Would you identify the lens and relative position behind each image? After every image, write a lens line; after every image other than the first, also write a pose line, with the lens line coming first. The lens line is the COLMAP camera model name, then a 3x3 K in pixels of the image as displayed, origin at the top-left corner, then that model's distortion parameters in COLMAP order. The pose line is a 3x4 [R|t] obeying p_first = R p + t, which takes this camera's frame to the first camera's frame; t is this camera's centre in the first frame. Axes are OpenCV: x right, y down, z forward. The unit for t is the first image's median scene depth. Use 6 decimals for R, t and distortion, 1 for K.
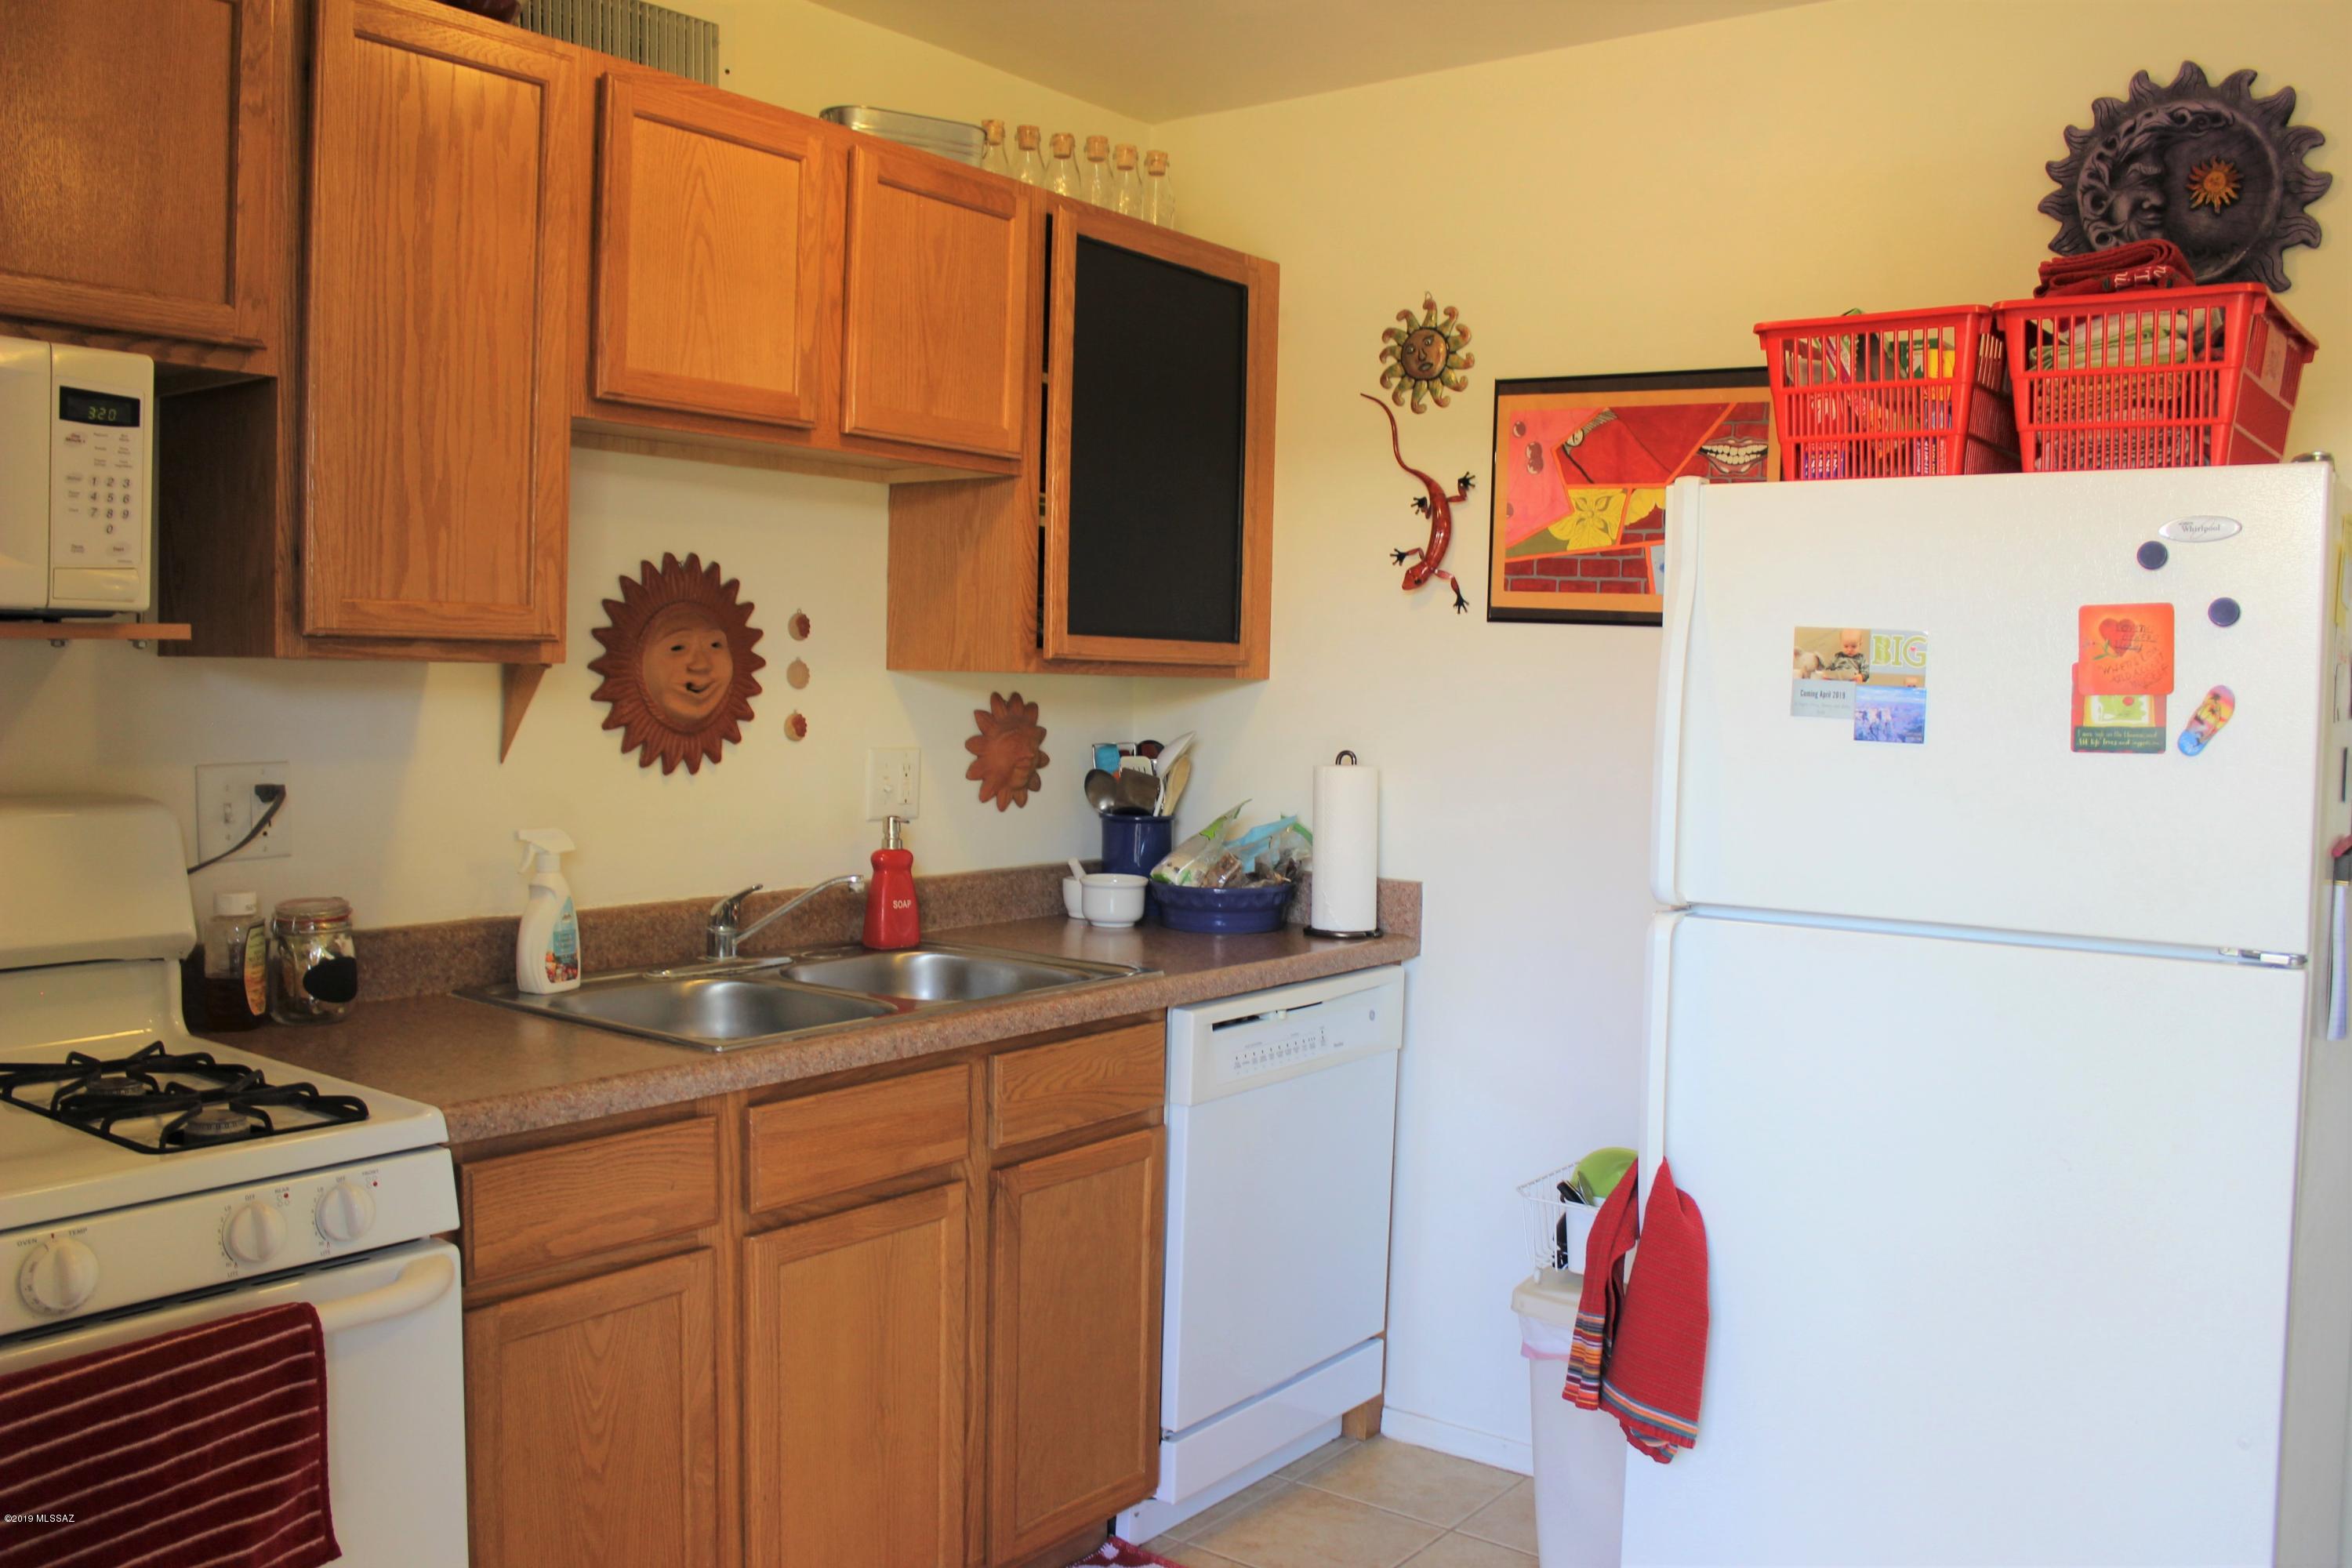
lens RADIAL K [[1938.8, 0, 1181.4], [0, 1938.8, 769.8], [0, 0, 1]] dist [-0.161232, 0.137418]
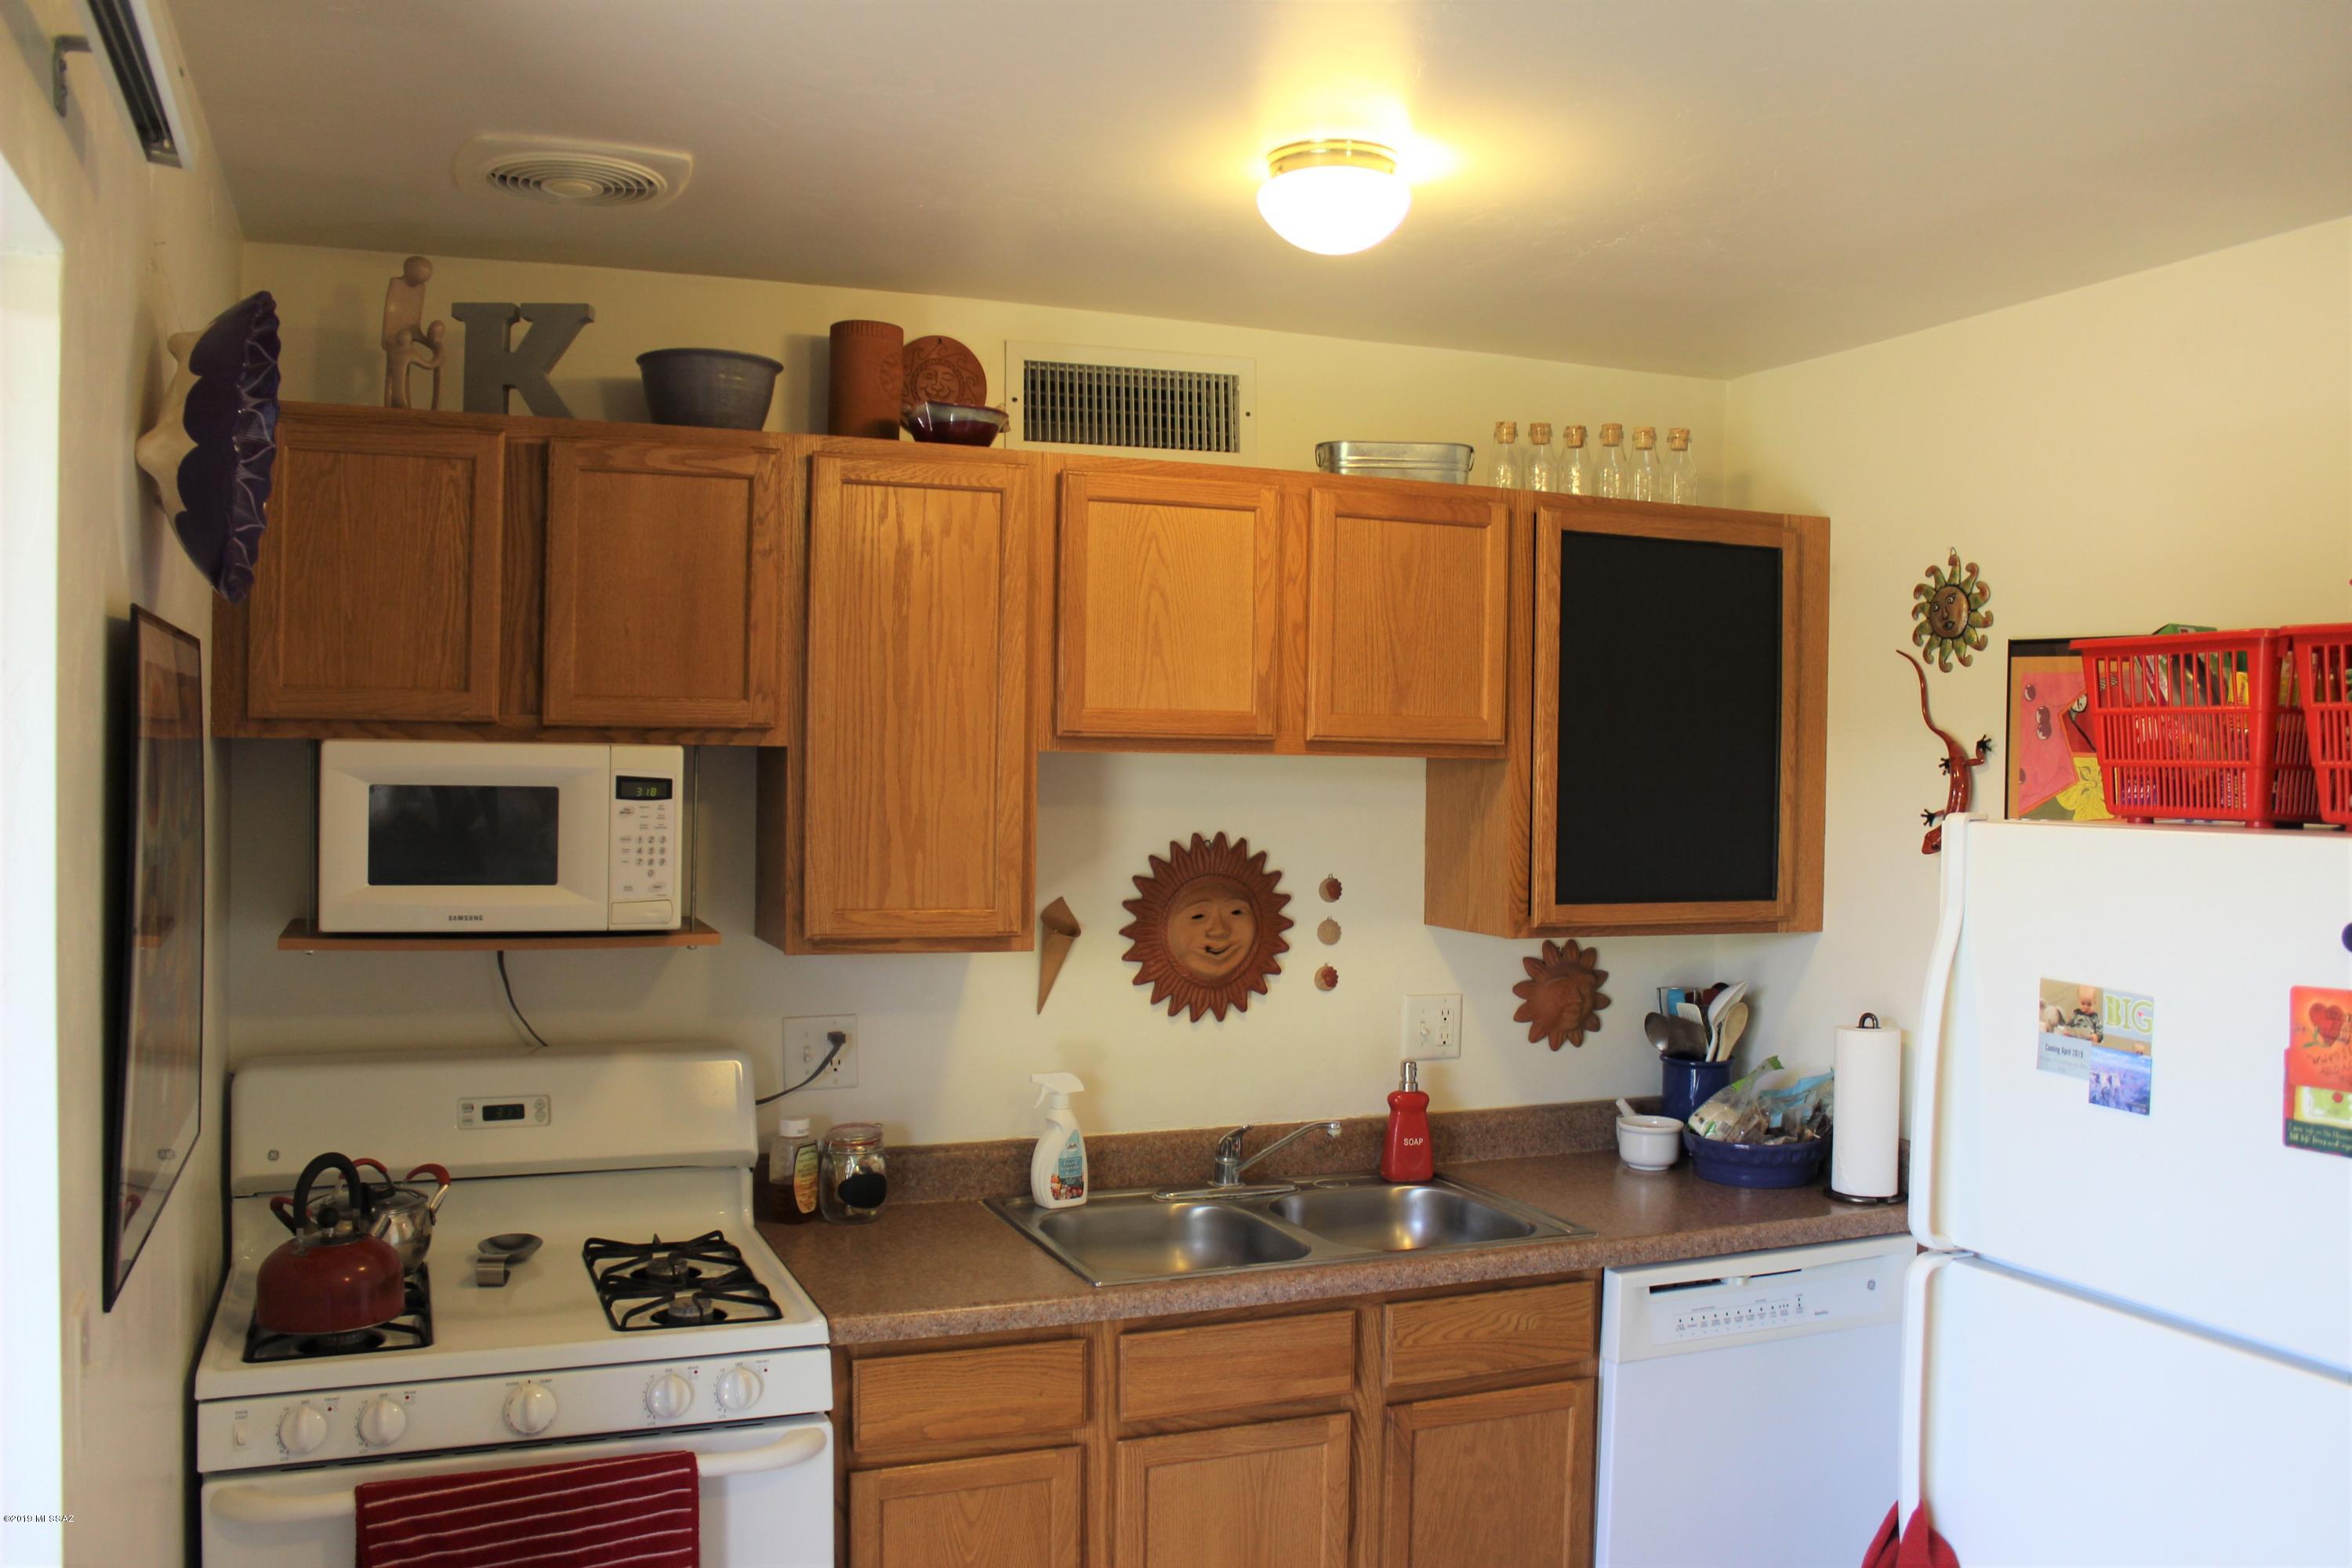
lens RADIAL K [[1941.3, 0, 1176.0], [0, 1941.3, 784.0], [0, 0, 1]] dist [-0.158727, 0.130317]
pose [[0.863859, -0.002806, -0.503726, 0.372950], [-0.021769, 0.998842, -0.042896, -0.107456], [0.503263, 0.048022, 0.862798, -0.039686]]
